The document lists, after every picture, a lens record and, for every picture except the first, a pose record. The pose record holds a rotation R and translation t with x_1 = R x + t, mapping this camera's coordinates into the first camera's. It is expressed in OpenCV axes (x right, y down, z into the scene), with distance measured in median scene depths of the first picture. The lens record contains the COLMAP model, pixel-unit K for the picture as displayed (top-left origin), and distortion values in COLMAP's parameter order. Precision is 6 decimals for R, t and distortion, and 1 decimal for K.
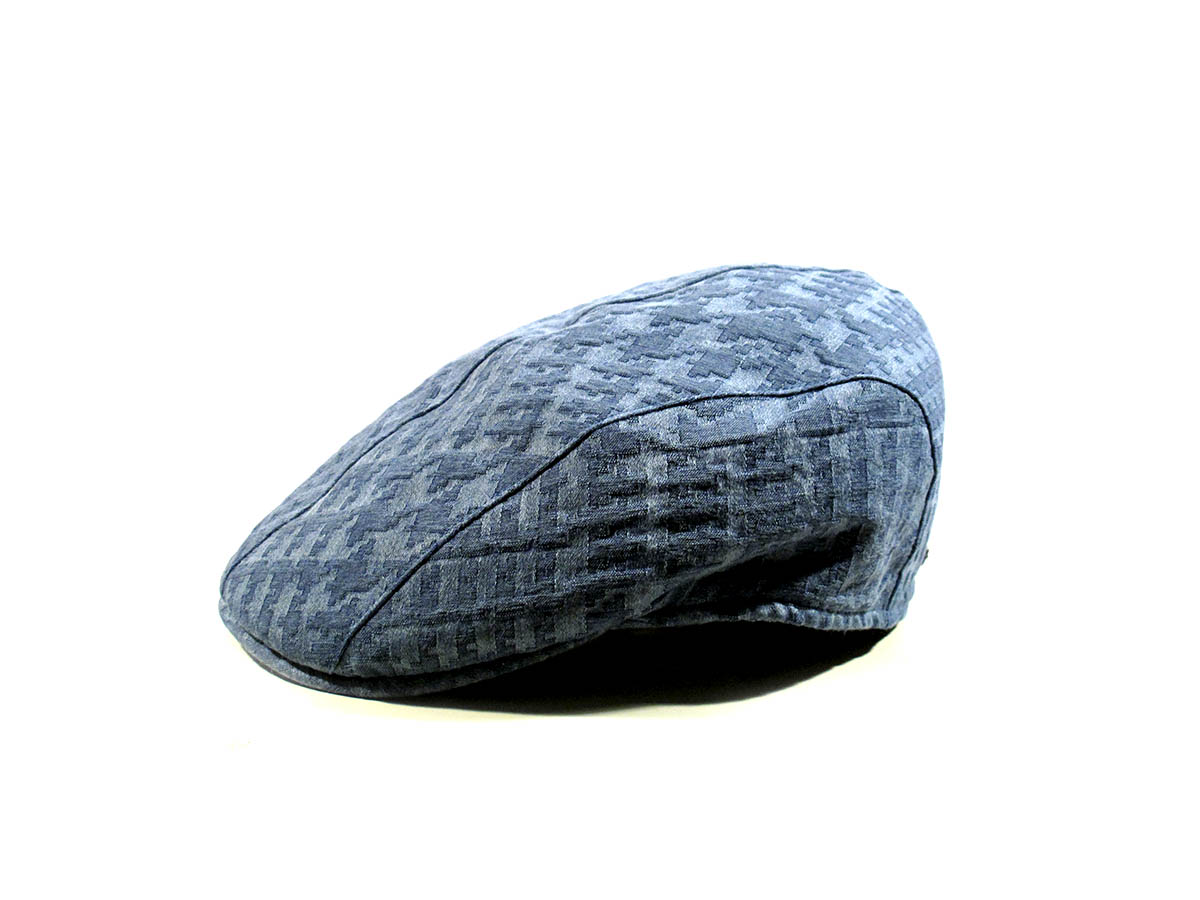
lens RADIAL K [[2449.8, 0, 600.0], [0, 2449.8, 450.0], [0, 0, 1]] dist [-0.073320, -0.062863]
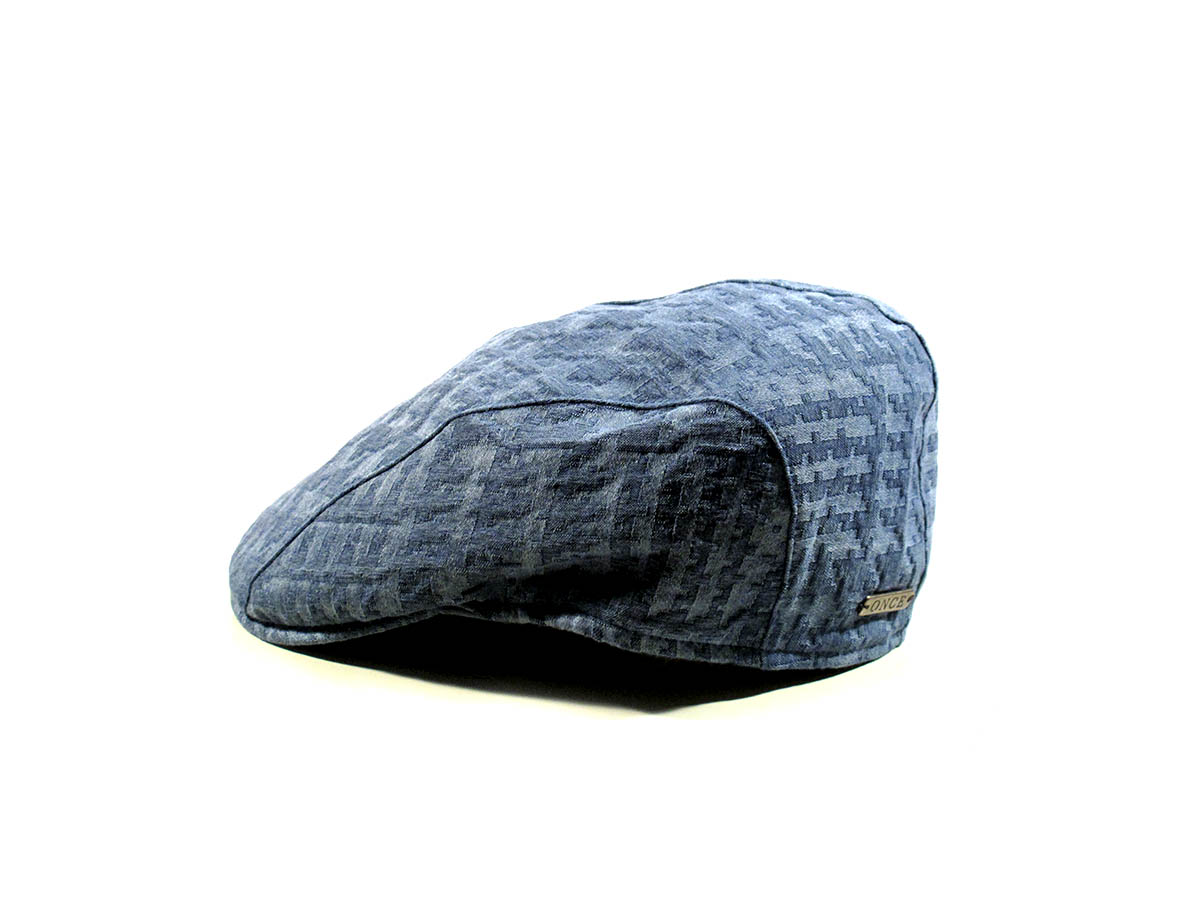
lens RADIAL K [[2449.8, 0, 600.0], [0, 2449.8, 450.0], [0, 0, 1]] dist [-0.073320, -0.062863]
pose [[0.824629, 0.127535, -0.551109, 0.613203], [-0.130376, 0.990874, 0.034221, -0.037967], [0.550444, 0.043631, 0.833731, 0.180496]]
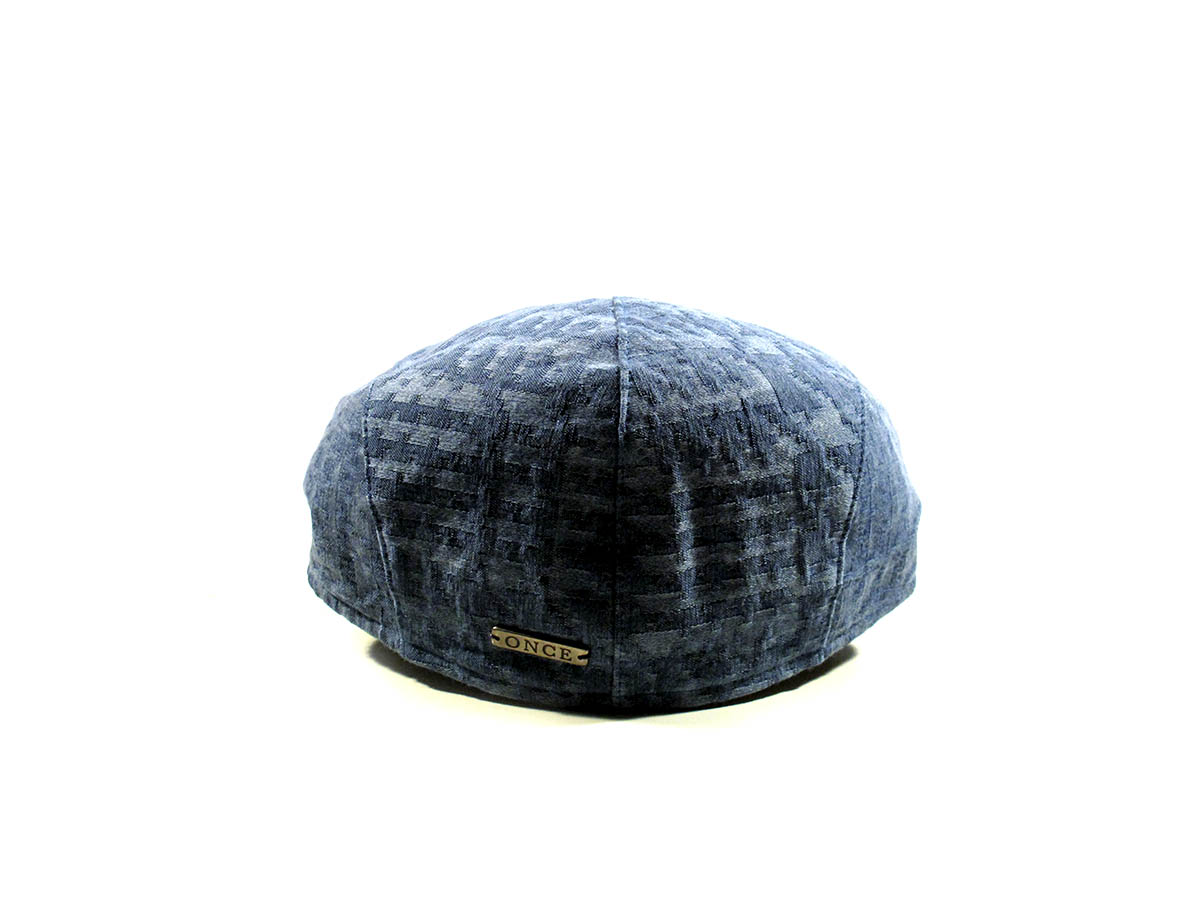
lens RADIAL K [[2449.8, 0, 600.0], [0, 2449.8, 450.0], [0, 0, 1]] dist [-0.073320, -0.062863]
pose [[-0.200025, 0.221358, -0.954458, 1.065534], [-0.237929, 0.934012, 0.266478, -0.296200], [0.950463, 0.280396, -0.134158, 1.252288]]
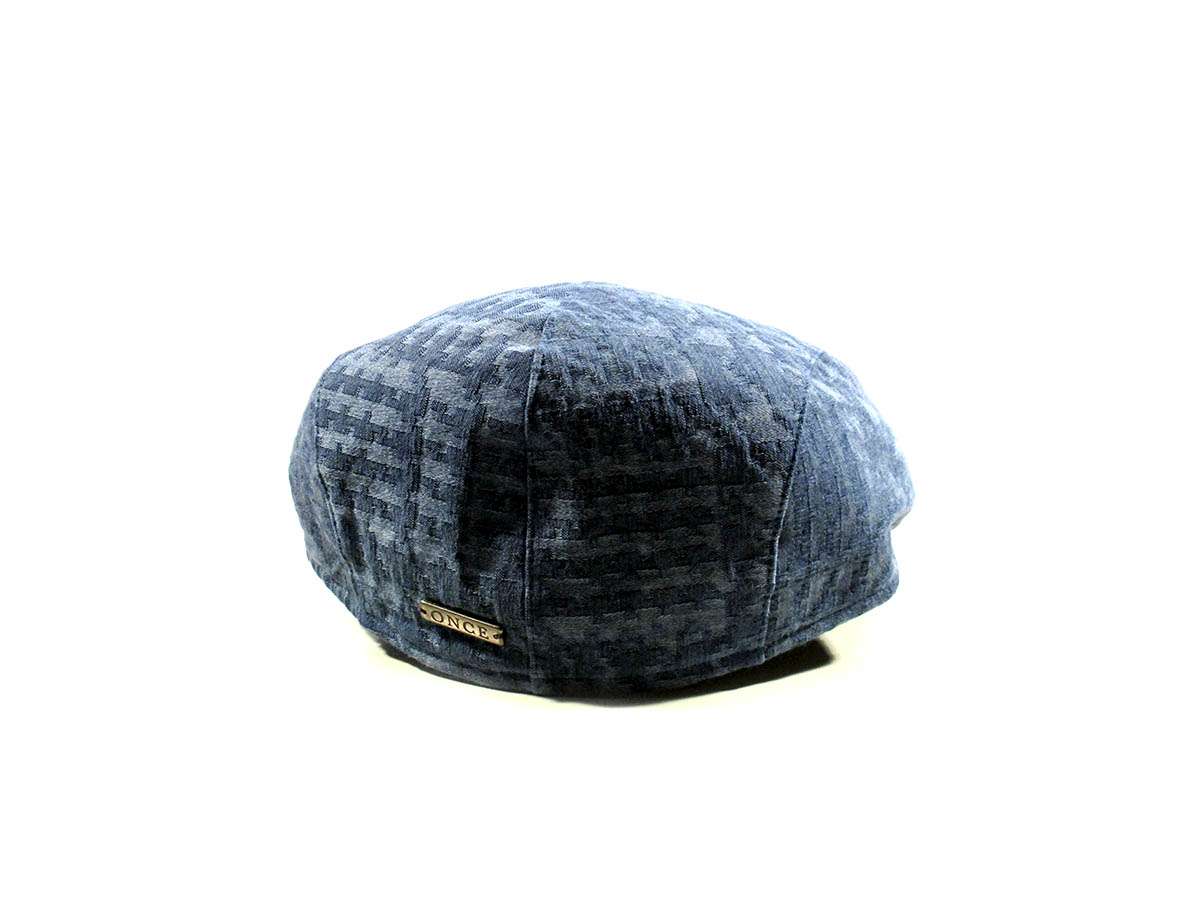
lens RADIAL K [[2449.8, 0, 600.0], [0, 2449.8, 450.0], [0, 0, 1]] dist [-0.073320, -0.062863]
pose [[-0.463171, 0.205503, -0.862114, 0.967578], [-0.209281, 0.919876, 0.331707, -0.361695], [0.861205, 0.334061, -0.383052, 1.526582]]
